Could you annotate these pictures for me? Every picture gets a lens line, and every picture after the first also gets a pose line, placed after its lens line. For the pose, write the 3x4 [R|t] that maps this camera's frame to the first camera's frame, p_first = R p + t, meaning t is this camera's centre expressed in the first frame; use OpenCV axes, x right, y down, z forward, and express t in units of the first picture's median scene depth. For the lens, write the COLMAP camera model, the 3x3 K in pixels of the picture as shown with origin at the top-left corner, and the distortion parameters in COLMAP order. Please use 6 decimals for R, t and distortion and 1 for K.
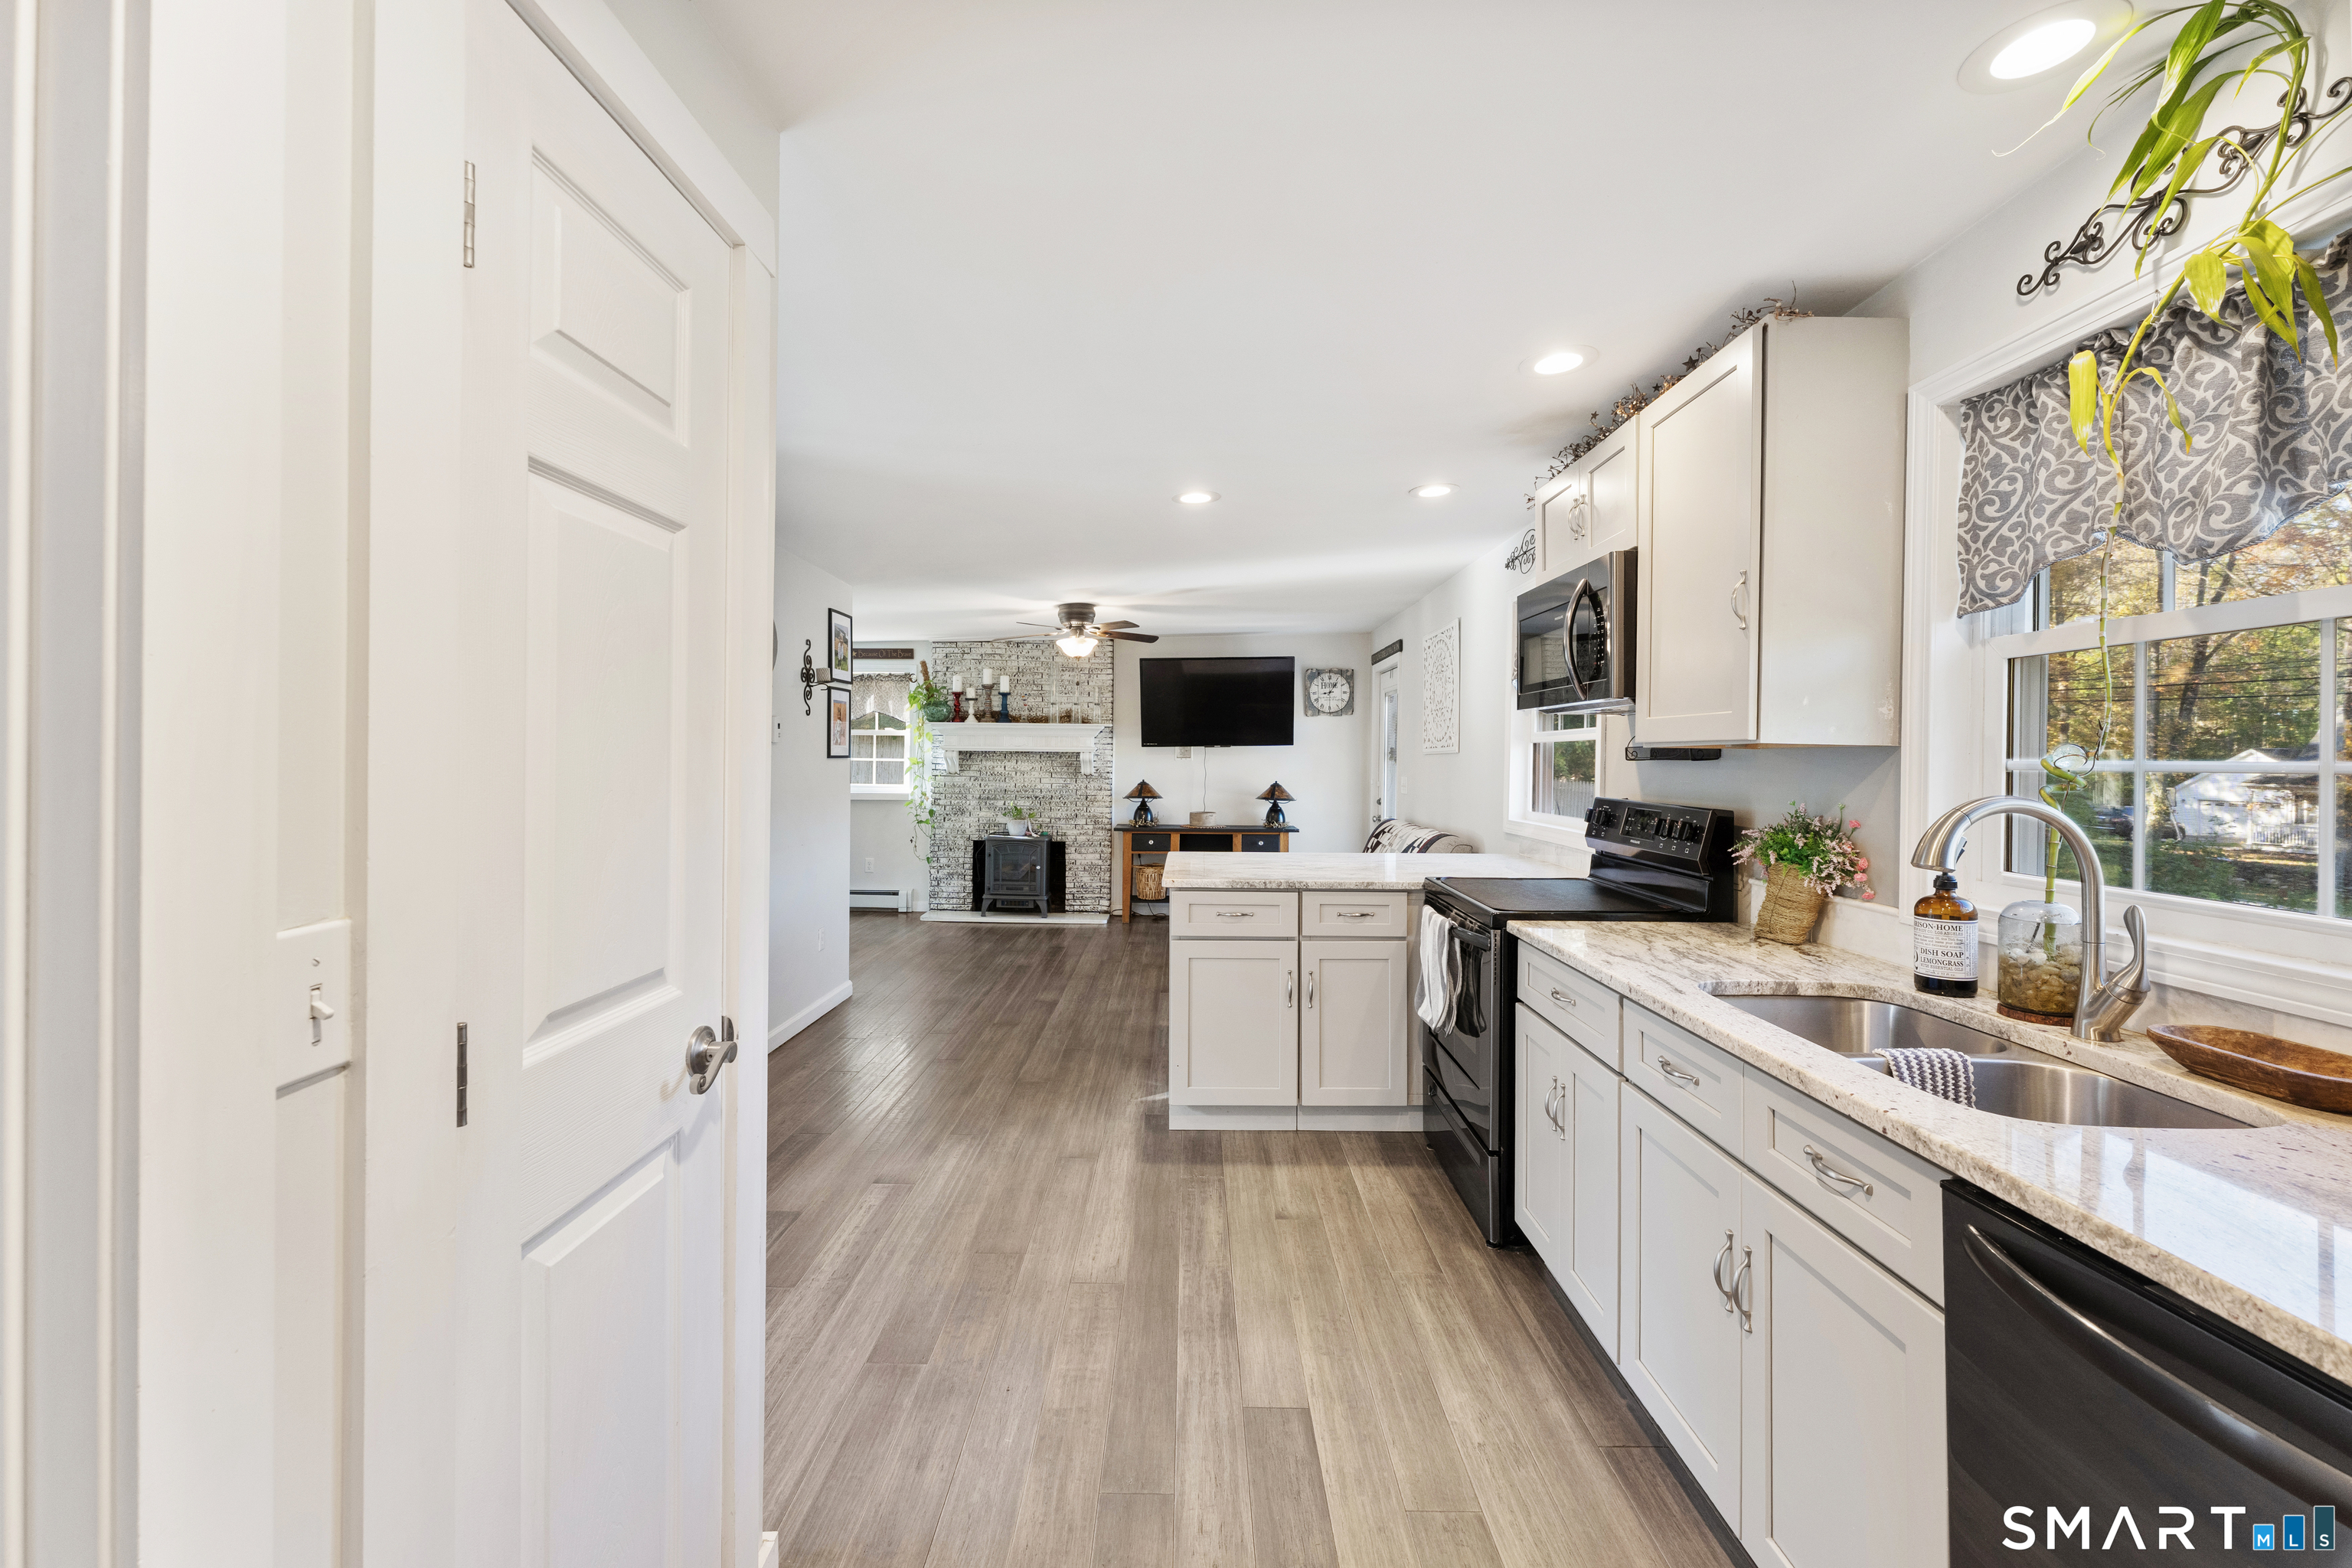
lens RADIAL K [[952.7, 0, 1175.4], [0, 952.7, 753.7], [0, 0, 1]] dist [-0.000048, -0.000020]
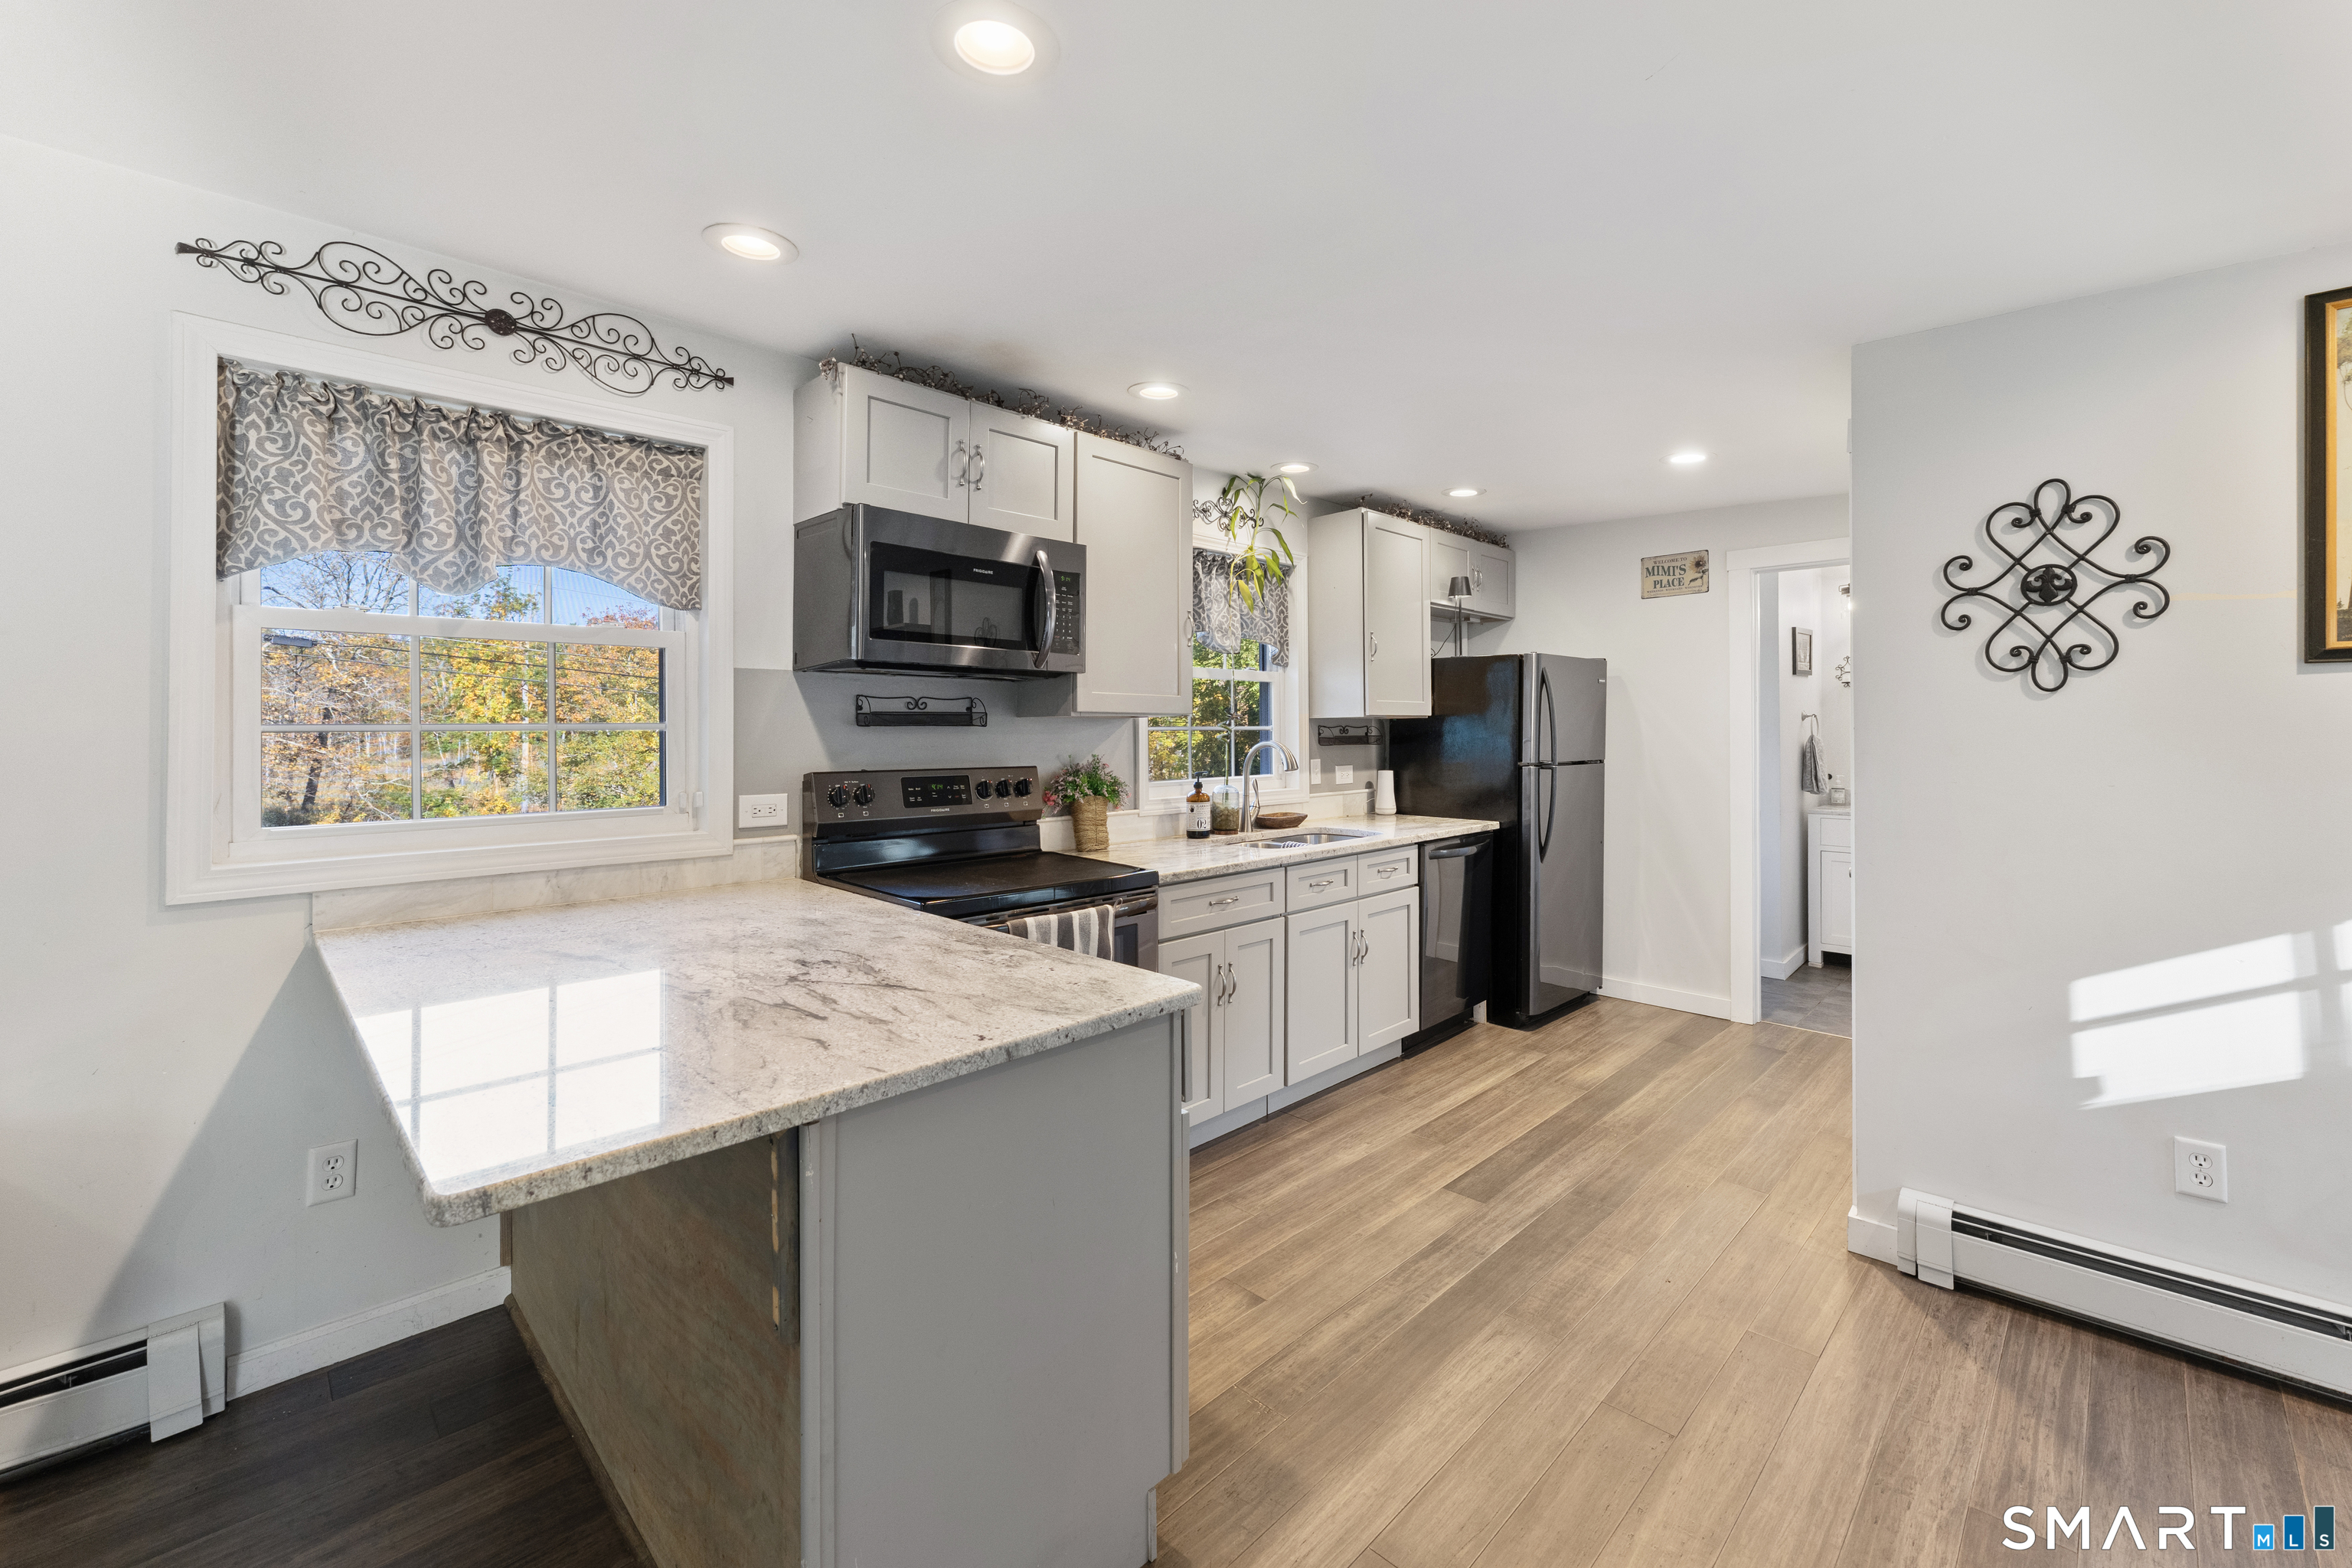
lens RADIAL K [[961.6, 0, 1187.0], [0, 961.6, 725.4], [0, 0, 1]] dist [0.001130, 0.000134]
pose [[-0.720911, -0.006383, 0.692999, -0.325385], [-0.009172, 0.999958, -0.000331, 0.003221], [-0.692967, -0.006595, -0.720939, 1.309402]]
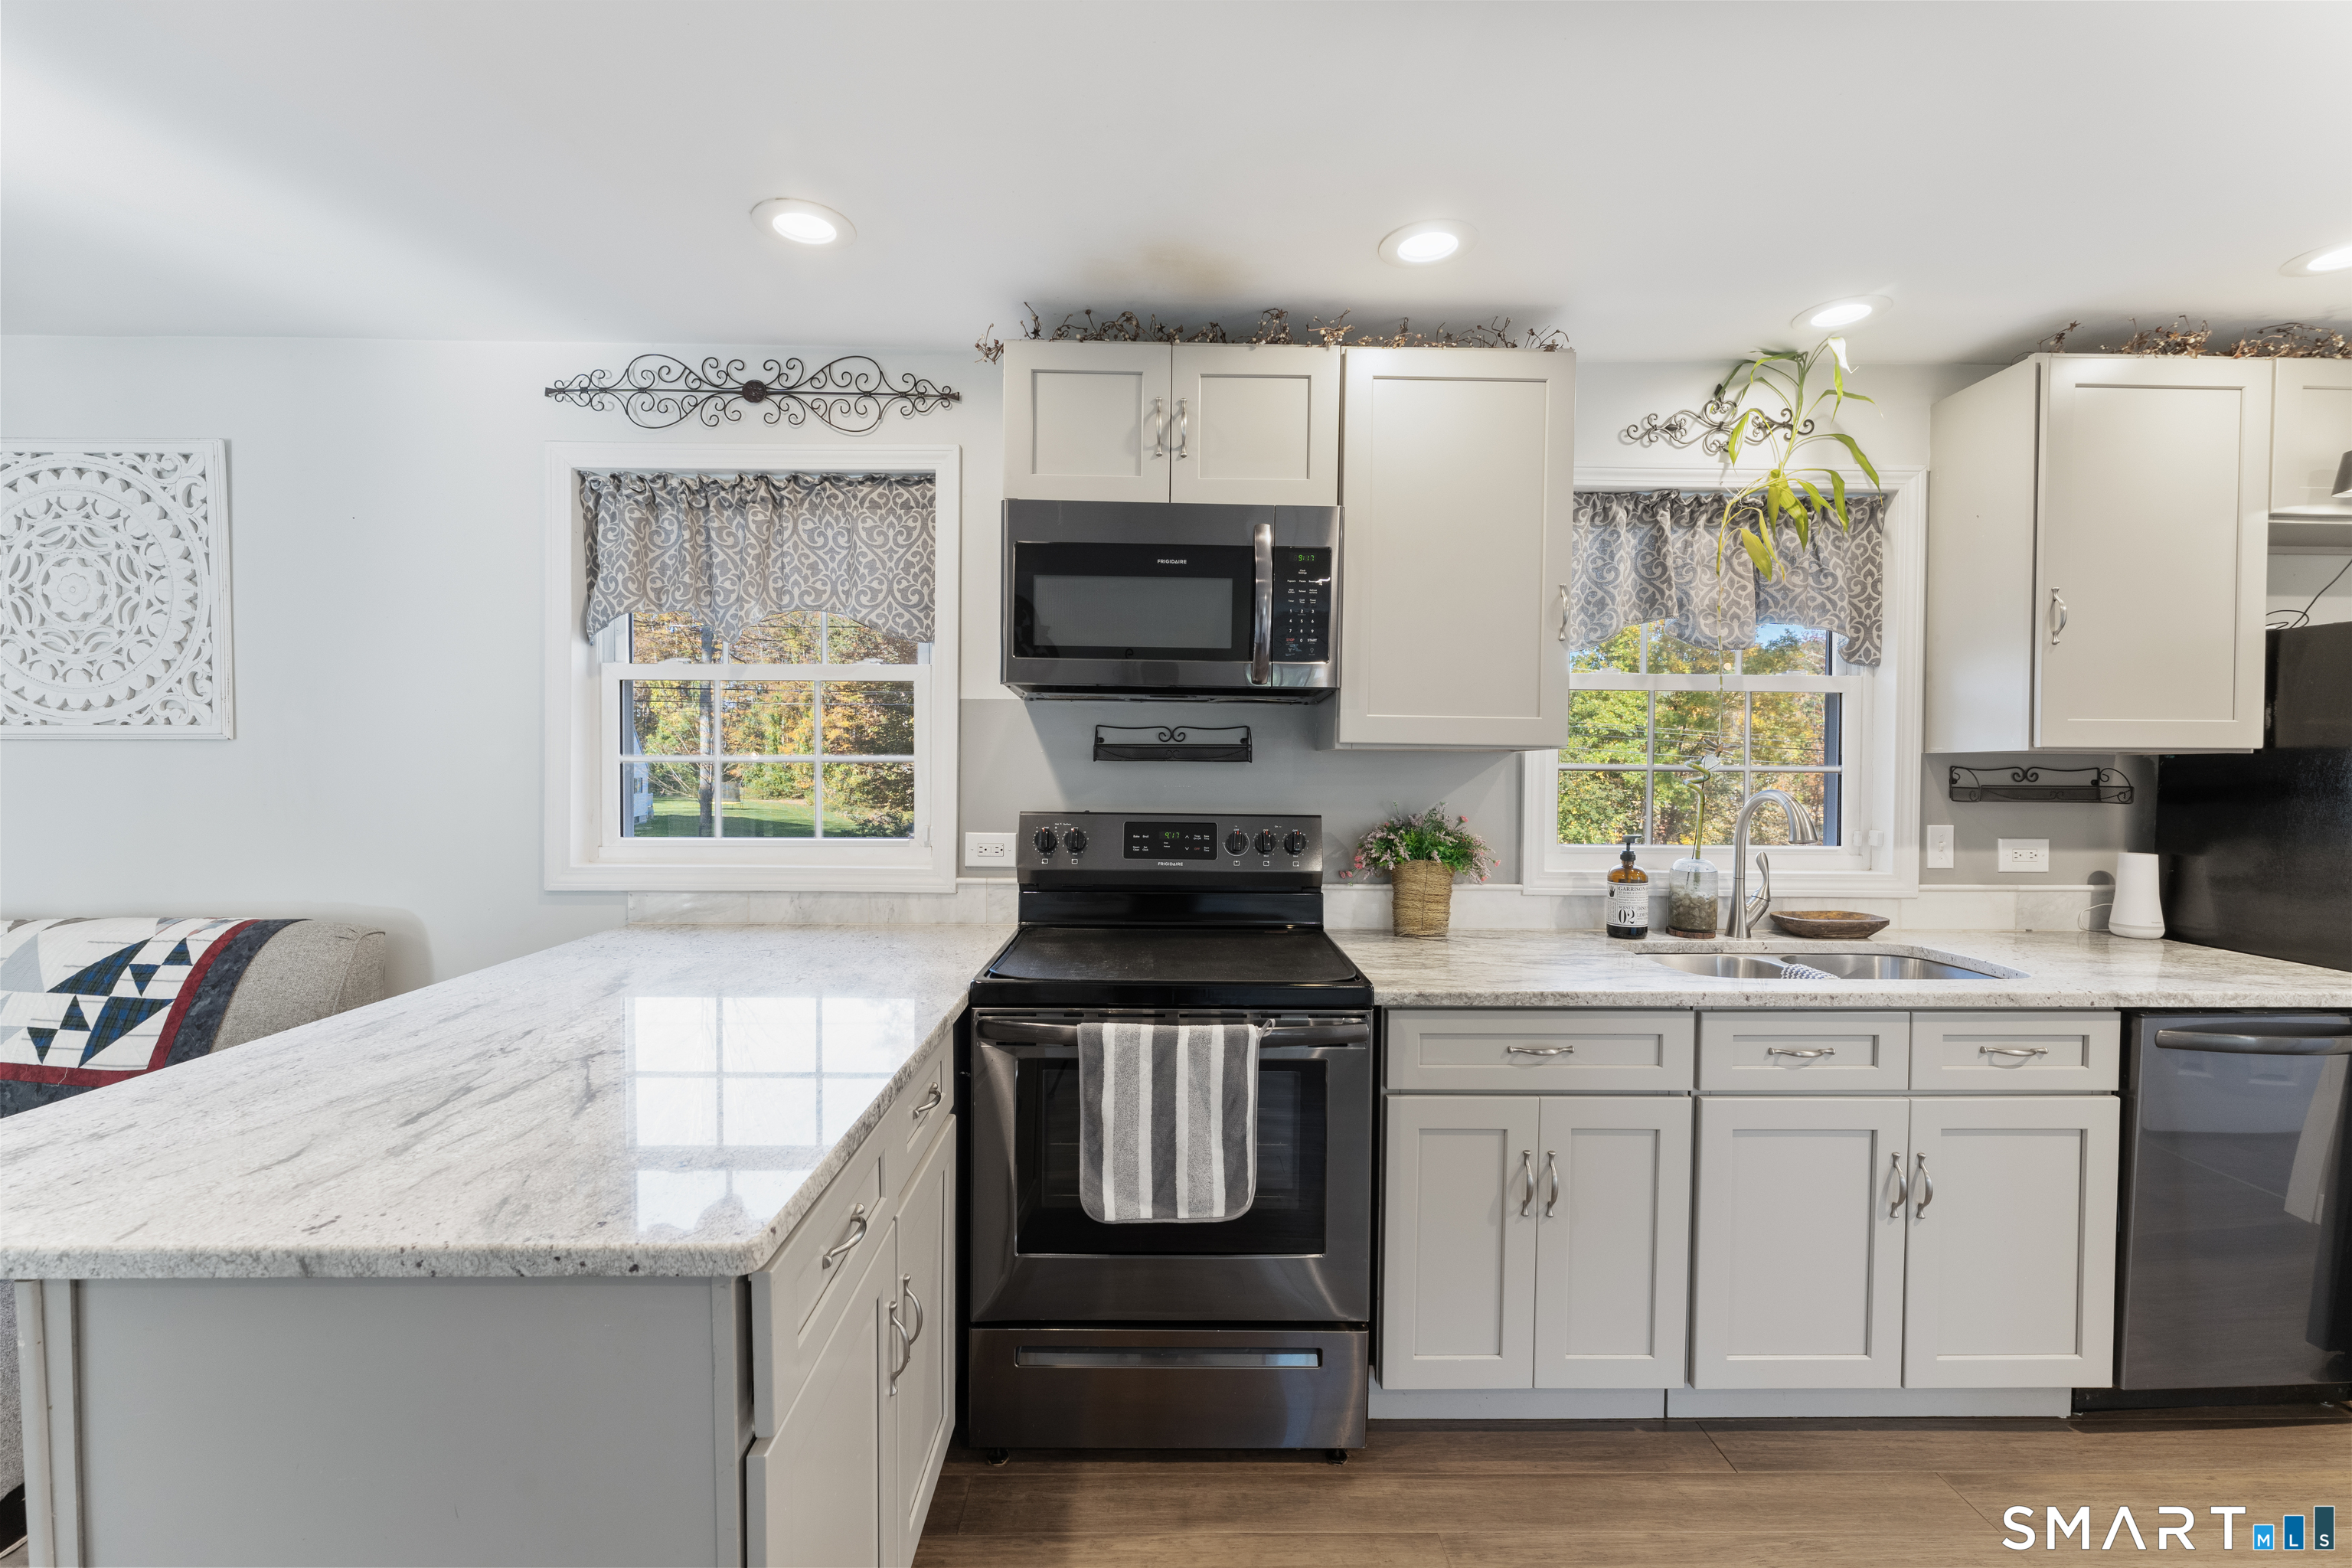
lens RADIAL K [[934.1, 0, 1172.7], [0, 934.1, 783.5], [0, 0, 1]] dist [0.000973, -0.000480]
pose [[-0.032177, -0.032859, 0.998942, -0.253415], [-0.013945, 0.999377, 0.032424, -0.000361], [-0.999385, -0.012887, -0.032615, 0.873076]]
